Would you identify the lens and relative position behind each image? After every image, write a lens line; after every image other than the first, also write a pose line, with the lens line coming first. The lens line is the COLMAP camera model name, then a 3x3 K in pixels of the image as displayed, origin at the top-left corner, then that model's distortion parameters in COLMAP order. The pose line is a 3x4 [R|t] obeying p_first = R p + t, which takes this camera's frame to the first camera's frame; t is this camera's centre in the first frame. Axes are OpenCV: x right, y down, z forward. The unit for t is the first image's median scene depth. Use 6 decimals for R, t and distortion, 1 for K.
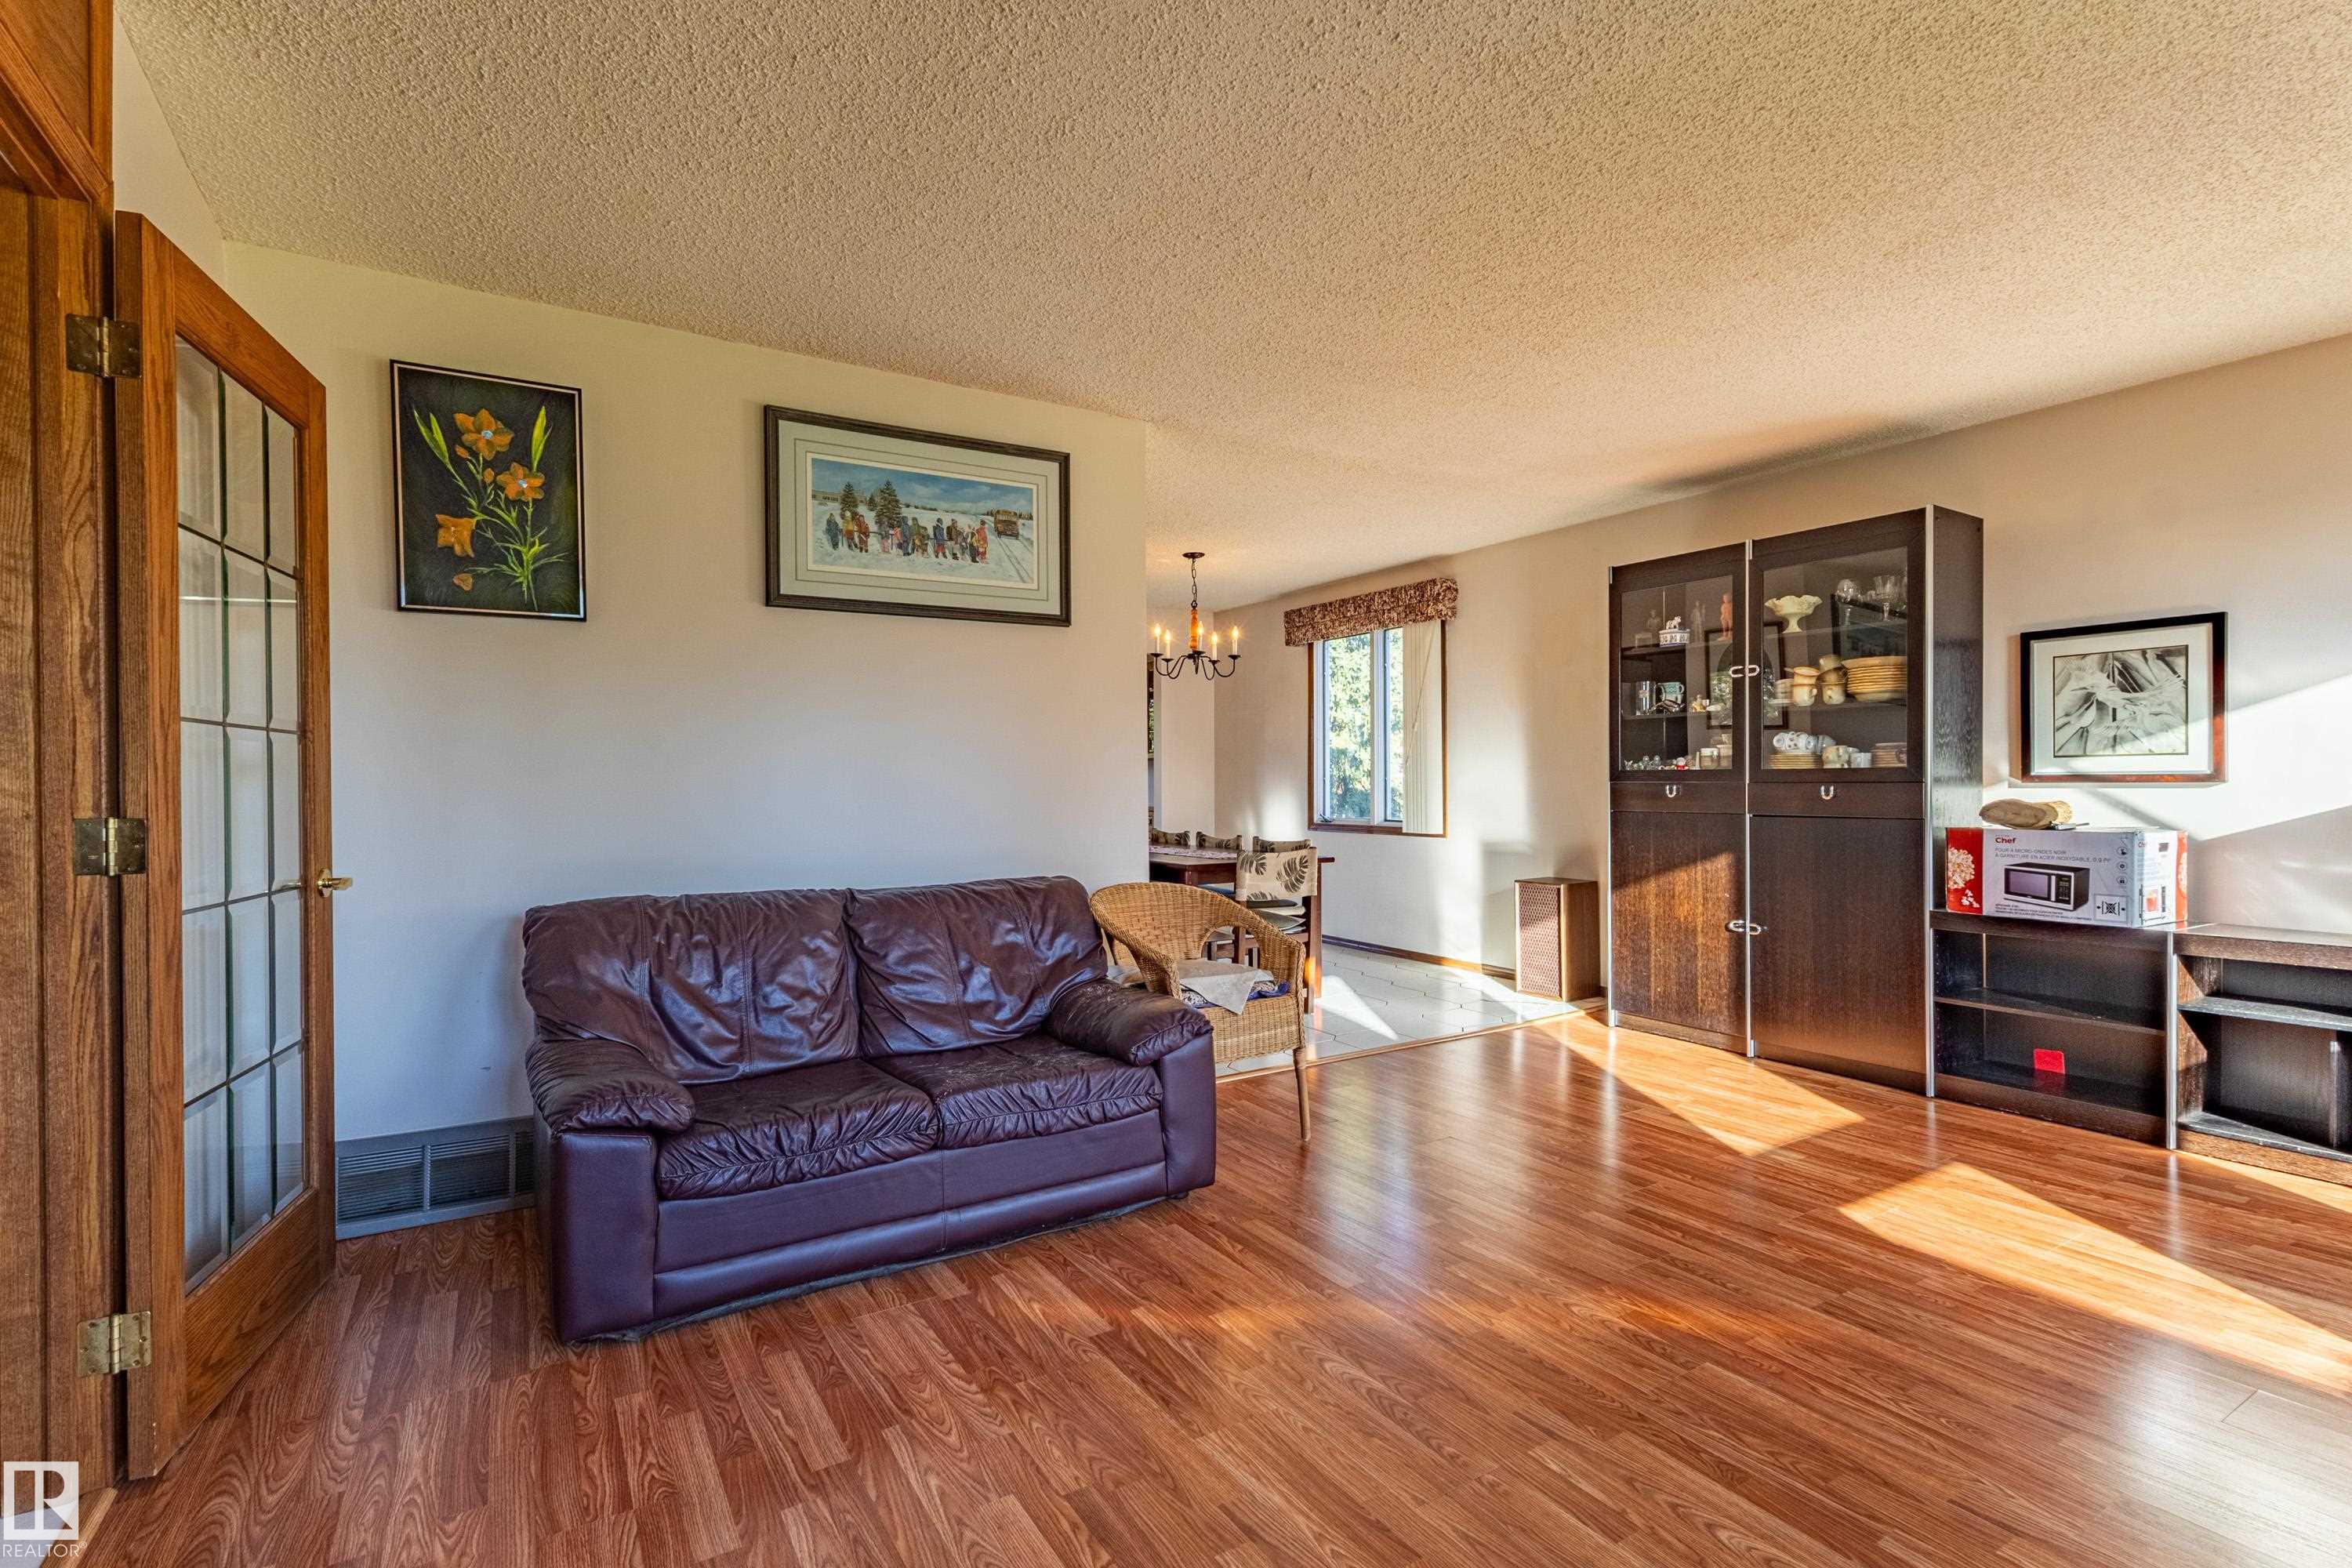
lens RADIAL K [[1088.1, 0, 1176.0], [0, 1088.1, 784.0], [0, 0, 1]] dist [0.005439, 0.000959]
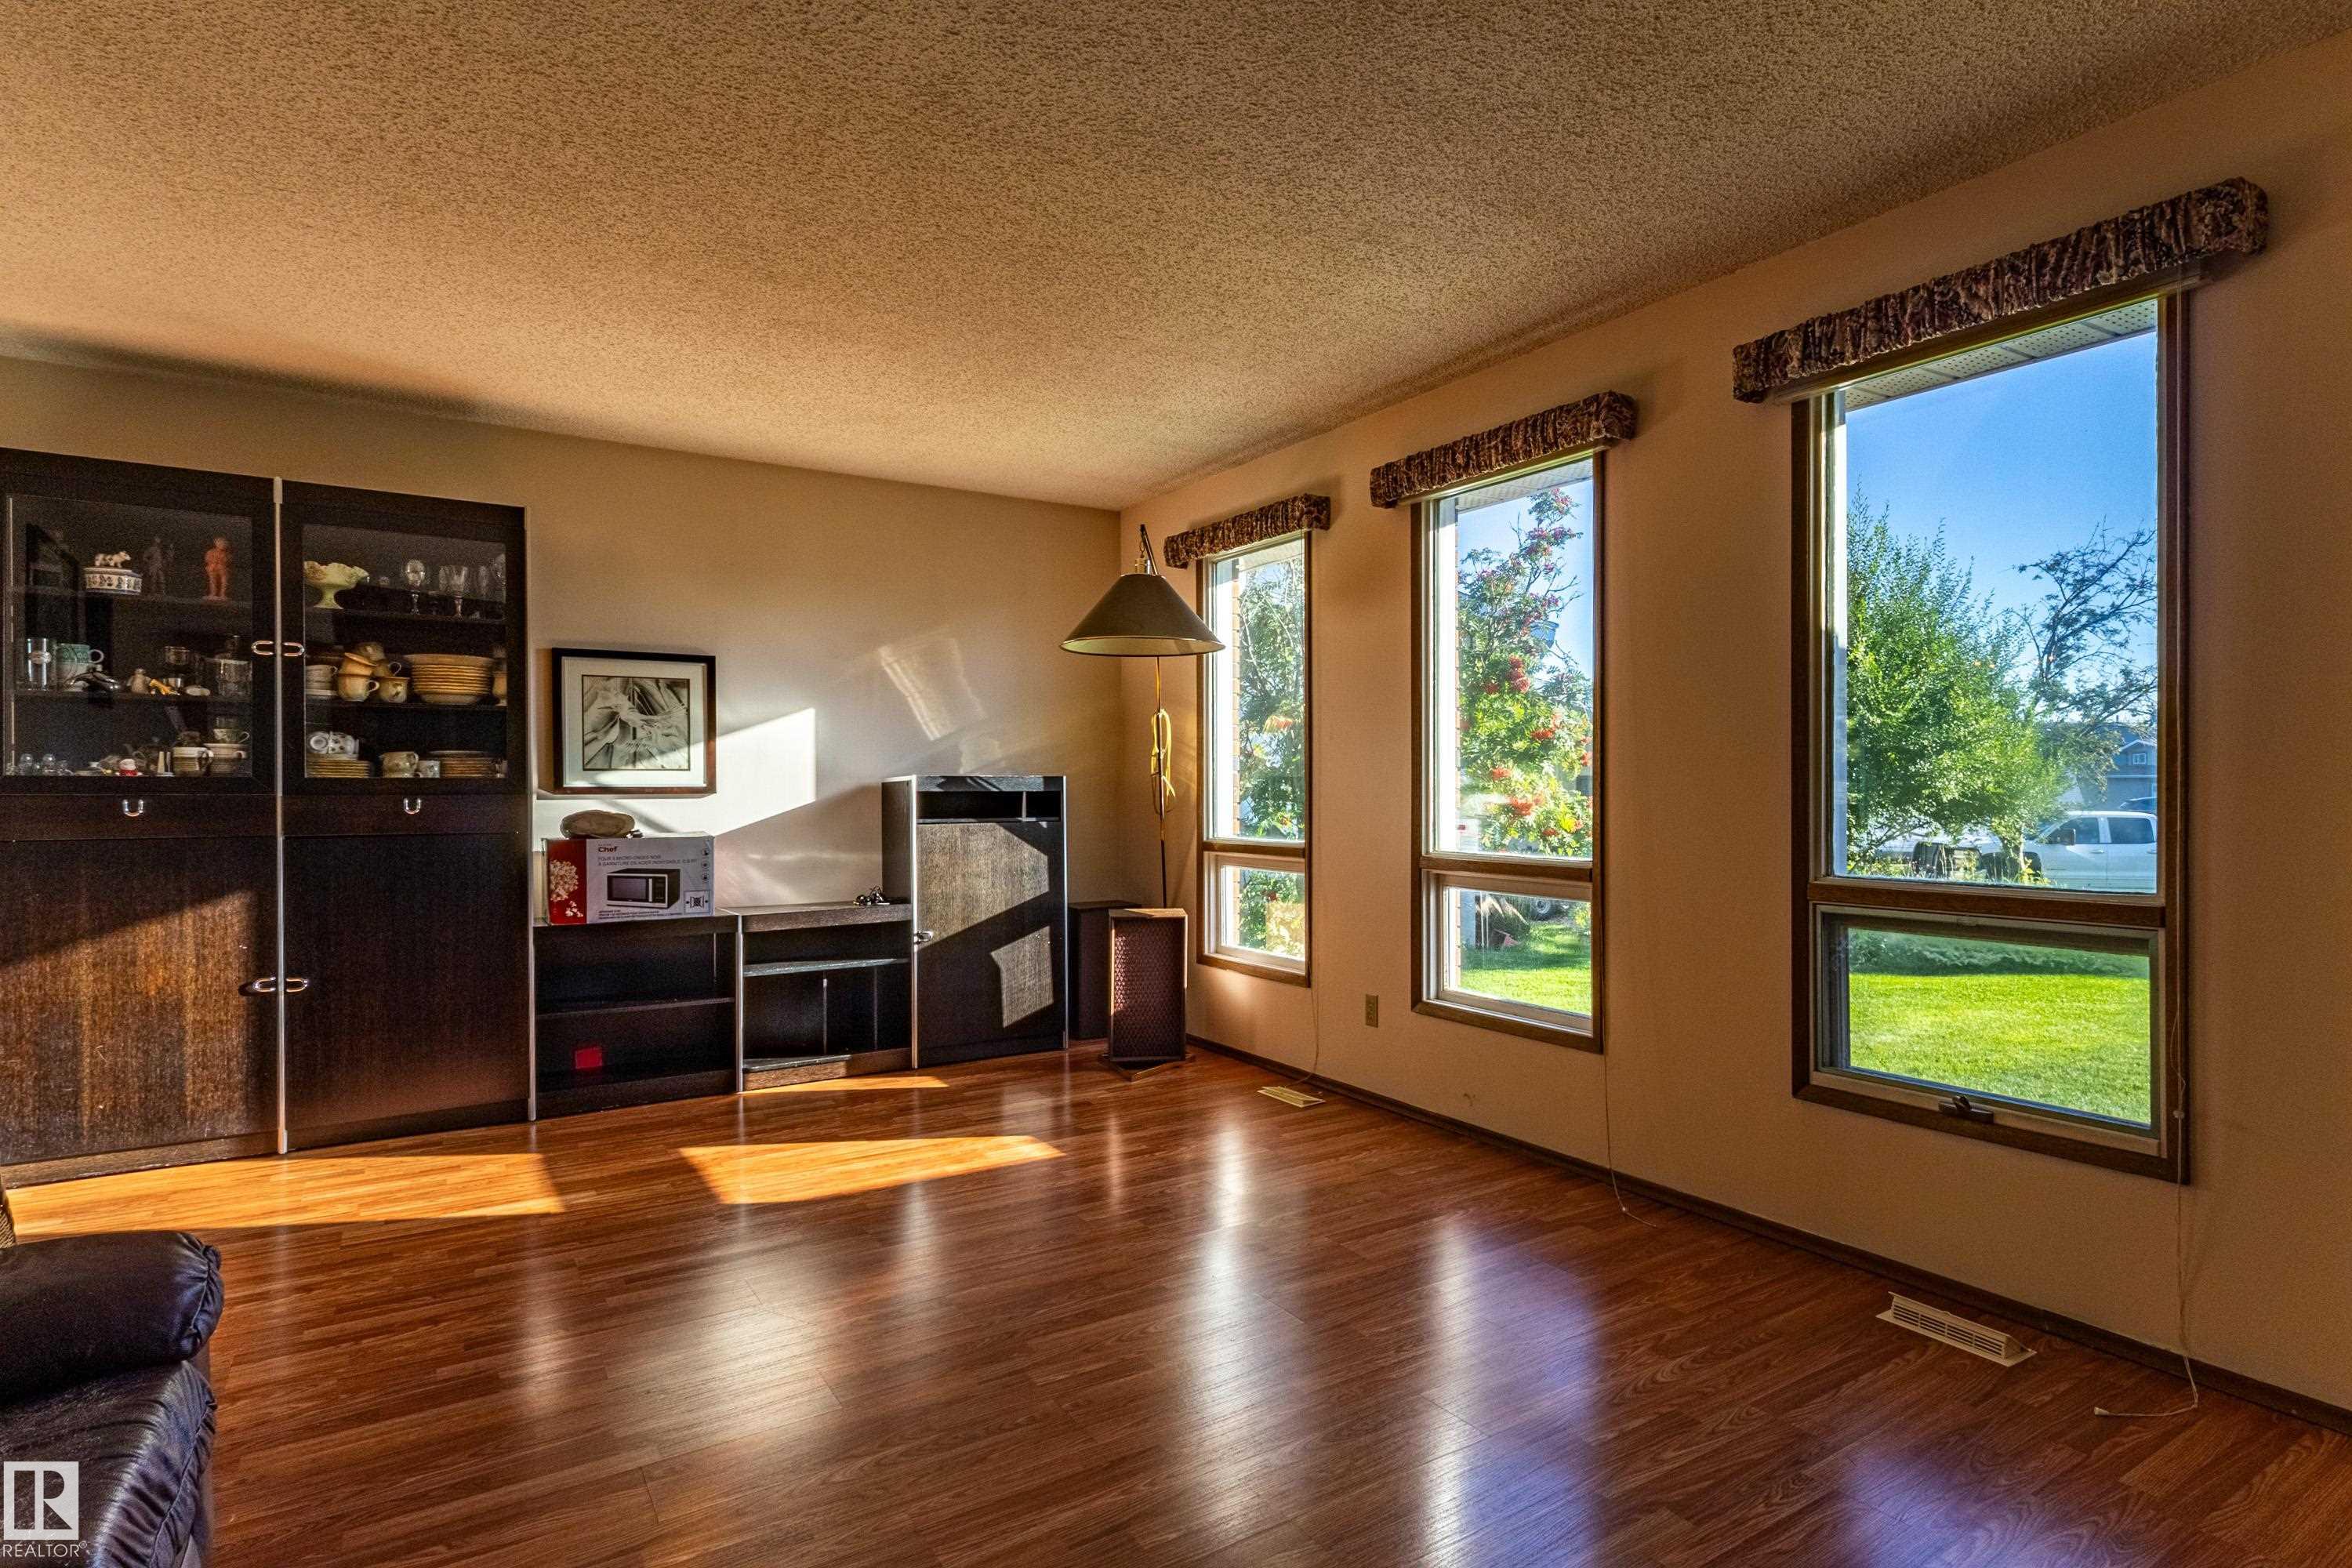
lens RADIAL K [[1263.7, 0, 1348.2], [0, 1263.7, 788.1], [0, 0, 1]] dist [0.000886, 0.003280]
pose [[-0.081632, 0.004053, 0.996654, -0.498136], [0.004426, 0.999983, -0.003704, 0.000420], [-0.996653, 0.004109, -0.081648, 0.385723]]
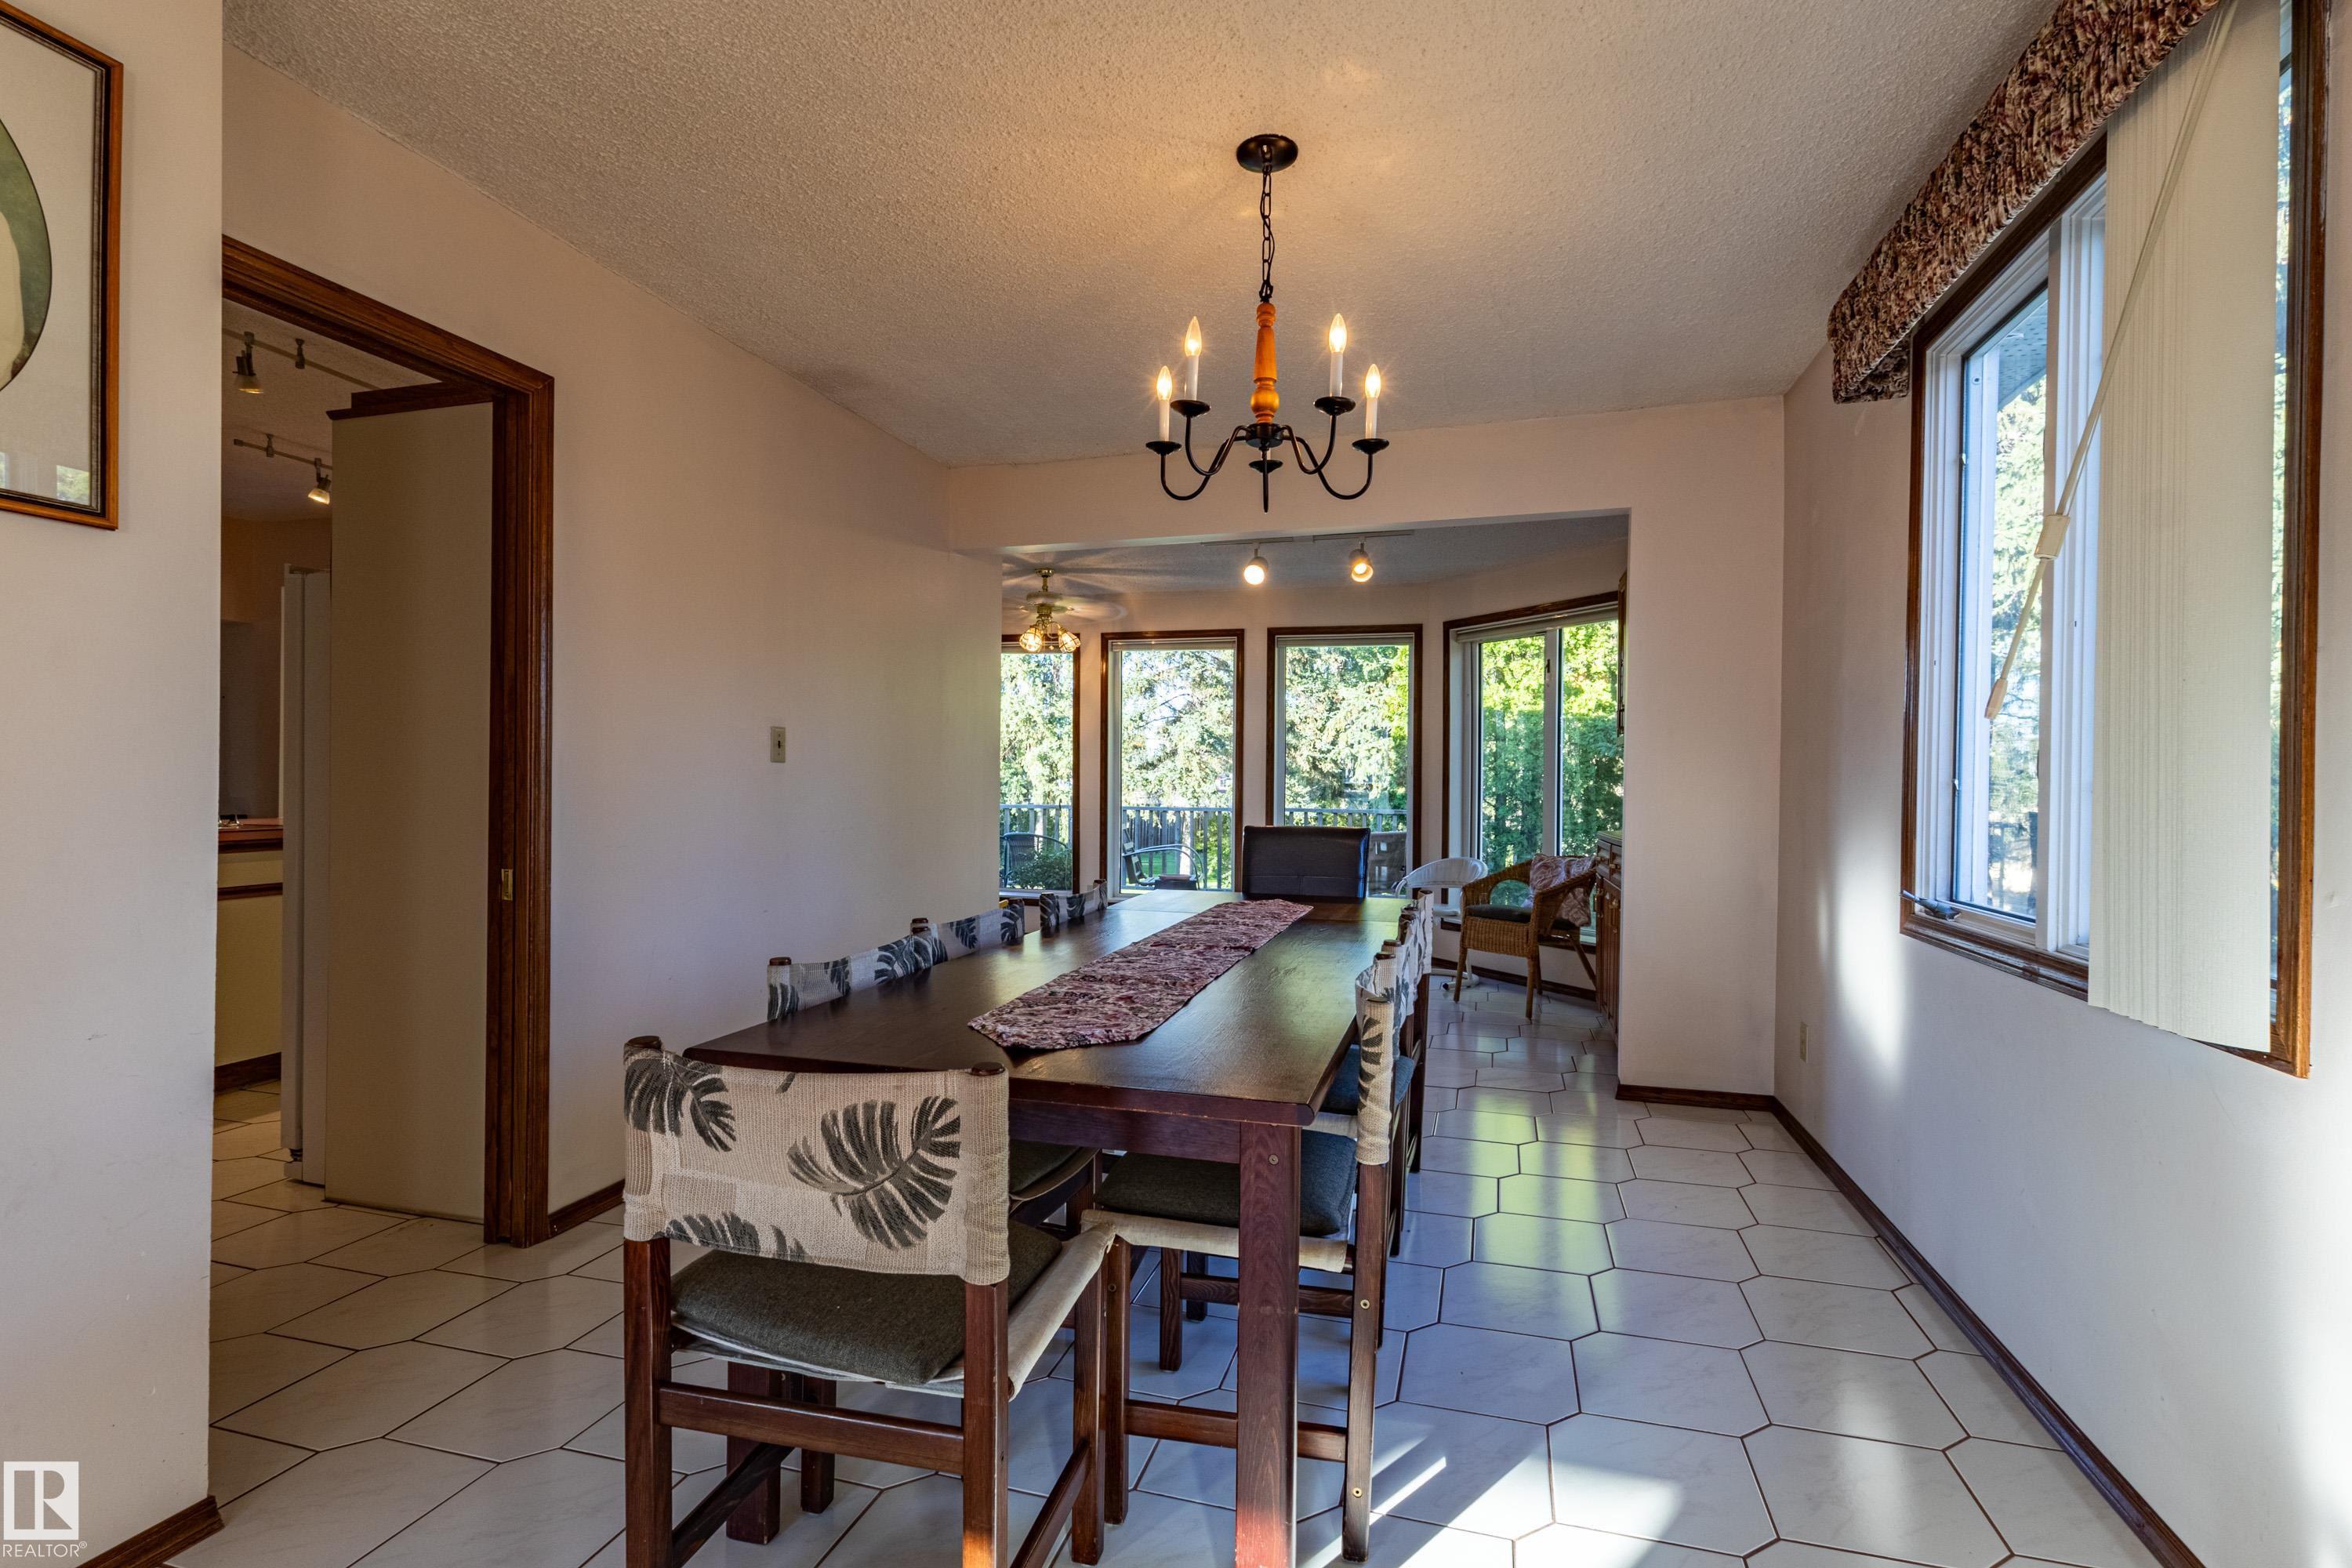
lens RADIAL K [[1090.4, 0, 1175.4], [0, 1090.4, 786.3], [0, 0, 1]] dist [0.004568, 0.000906]
pose [[0.673503, 0.015885, -0.739014, 0.449106], [-0.015582, 0.999852, 0.007291, -0.003881], [0.739020, 0.006605, 0.673651, 1.235430]]
